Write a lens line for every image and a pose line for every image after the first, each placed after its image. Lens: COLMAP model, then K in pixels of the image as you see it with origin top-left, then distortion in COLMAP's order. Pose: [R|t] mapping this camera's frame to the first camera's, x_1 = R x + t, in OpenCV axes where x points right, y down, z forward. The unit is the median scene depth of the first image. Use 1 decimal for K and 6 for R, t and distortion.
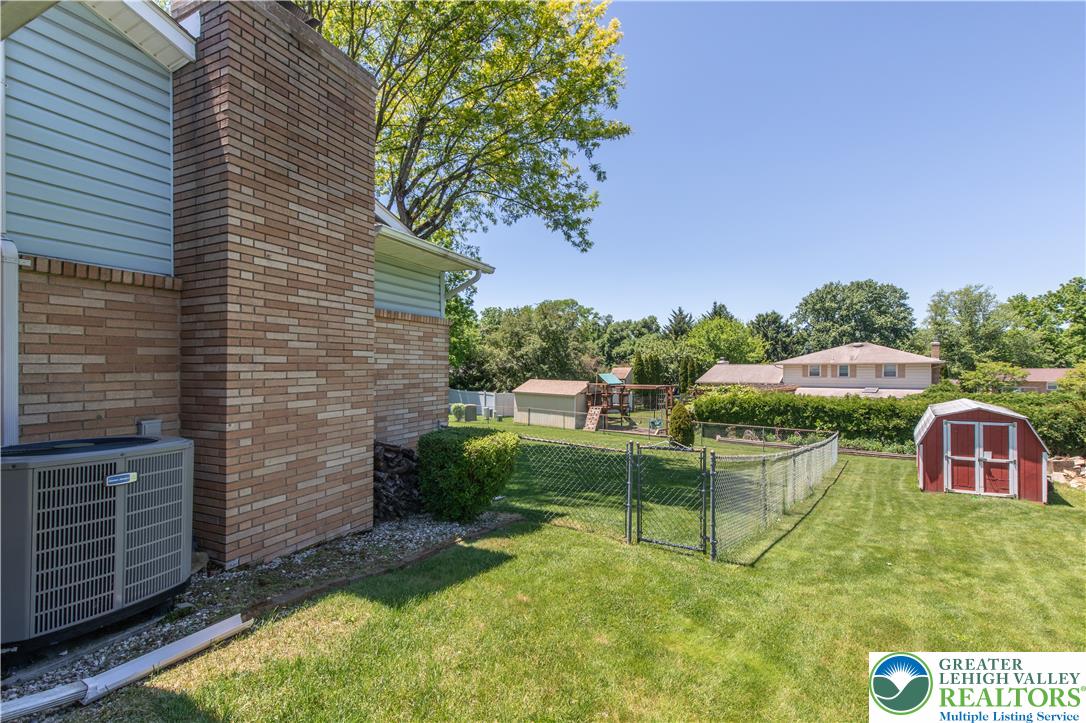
lens RADIAL K [[479.2, 0, 541.2], [0, 479.2, 367.8], [0, 0, 1]] dist [0.001776, 0.000210]
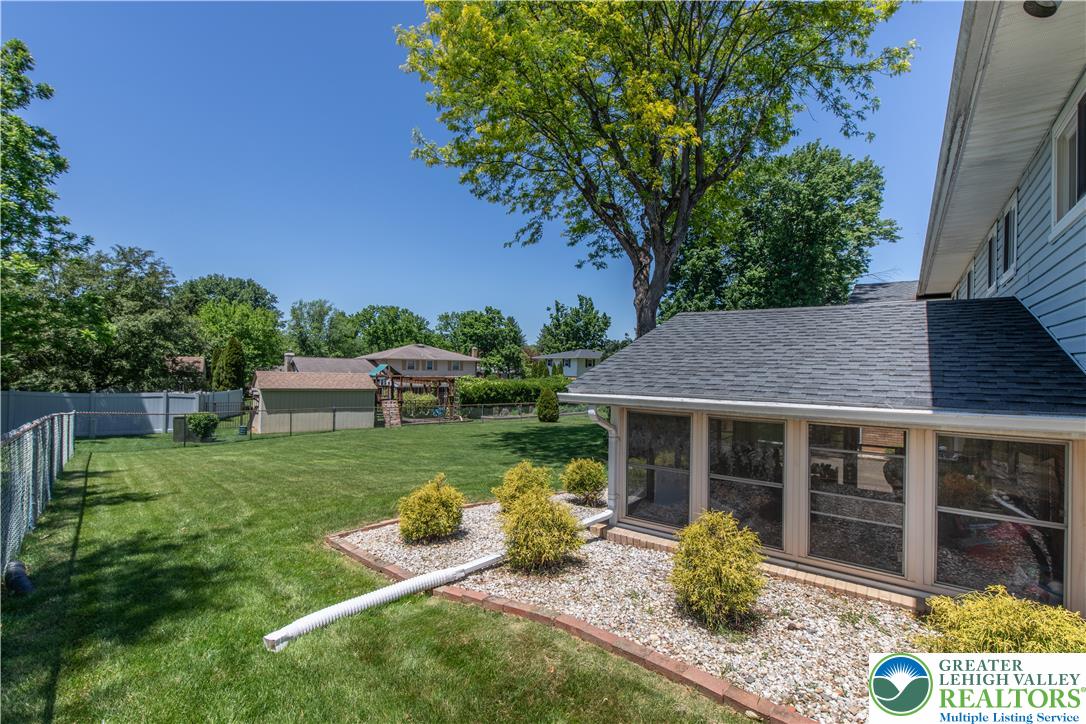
lens RADIAL K [[479.2, 0, 541.2], [0, 479.2, 368.3], [0, 0, 1]] dist [0.001776, 0.000210]
pose [[0.213213, 0.008601, 0.976968, -0.609141], [-0.019084, 0.999807, -0.004637, 0.015004], [-0.976819, -0.017656, 0.213336, 0.426823]]
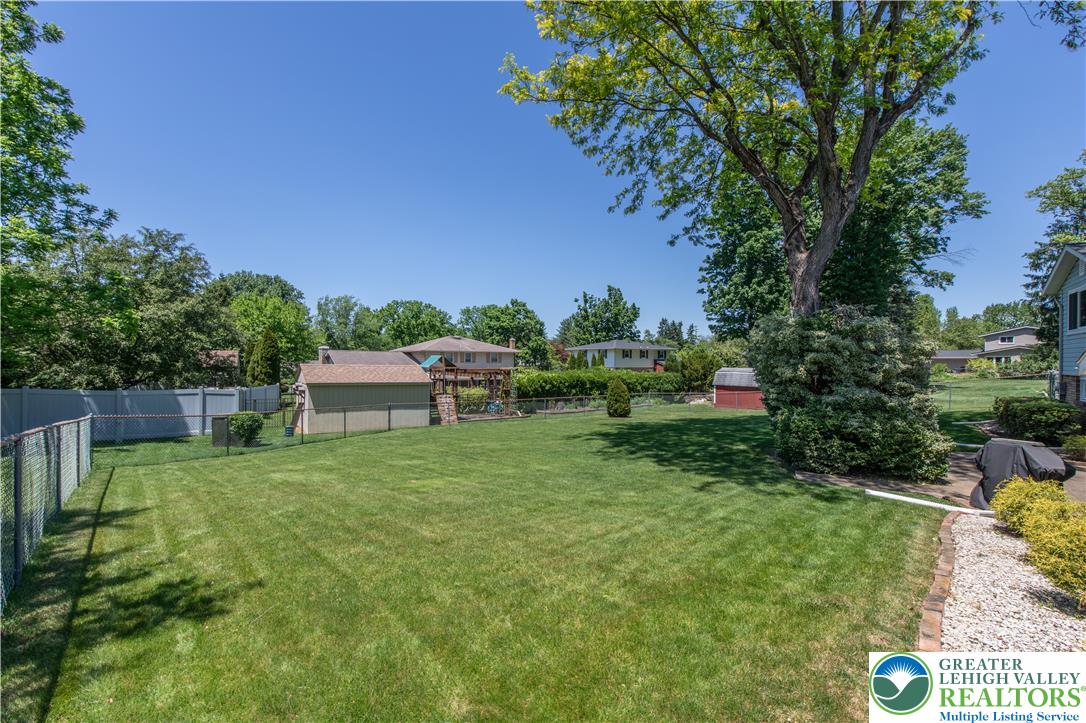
lens RADIAL K [[460.8, 0, 545.0], [0, 460.8, 367.2], [0, 0, 1]] dist [0.001699, 0.000927]
pose [[0.228307, -0.006119, 0.973570, -0.527784], [-0.008820, 0.999926, 0.008353, 0.020268], [-0.973549, -0.010494, 0.228236, 0.533192]]
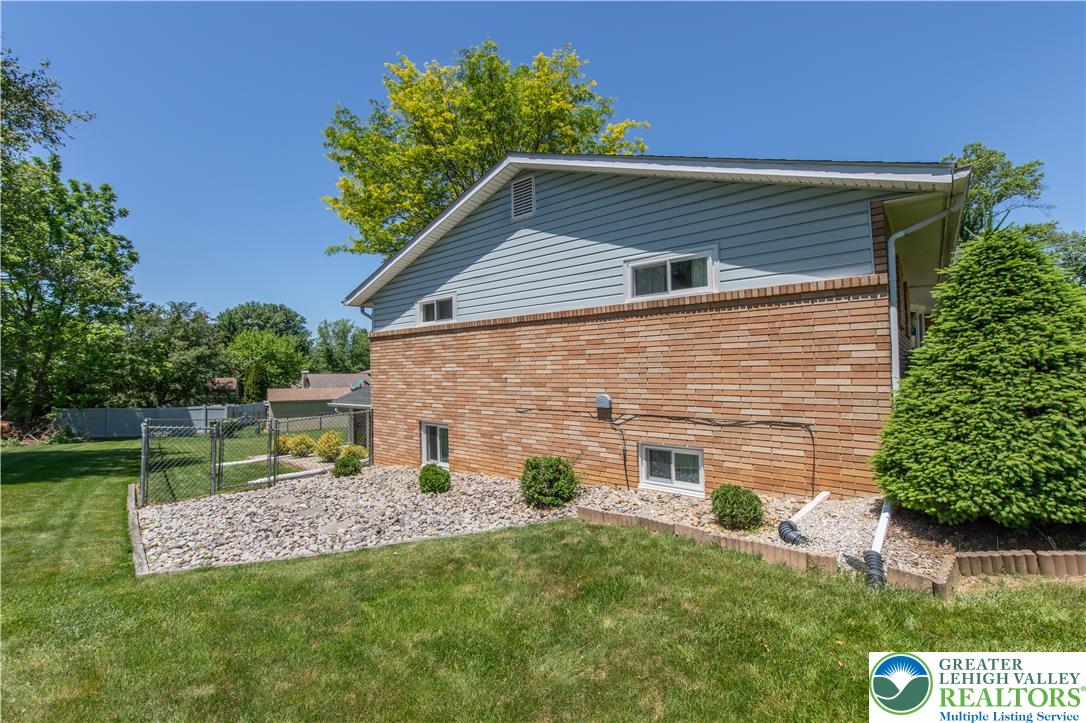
lens RADIAL K [[460.8, 0, 545.0], [0, 460.8, 367.2], [0, 0, 1]] dist [0.001699, 0.000927]
pose [[0.254318, 0.010882, 0.967059, -0.786691], [0.011874, 0.999826, -0.014373, -0.000431], [-0.967048, 0.015138, 0.254145, 0.190337]]
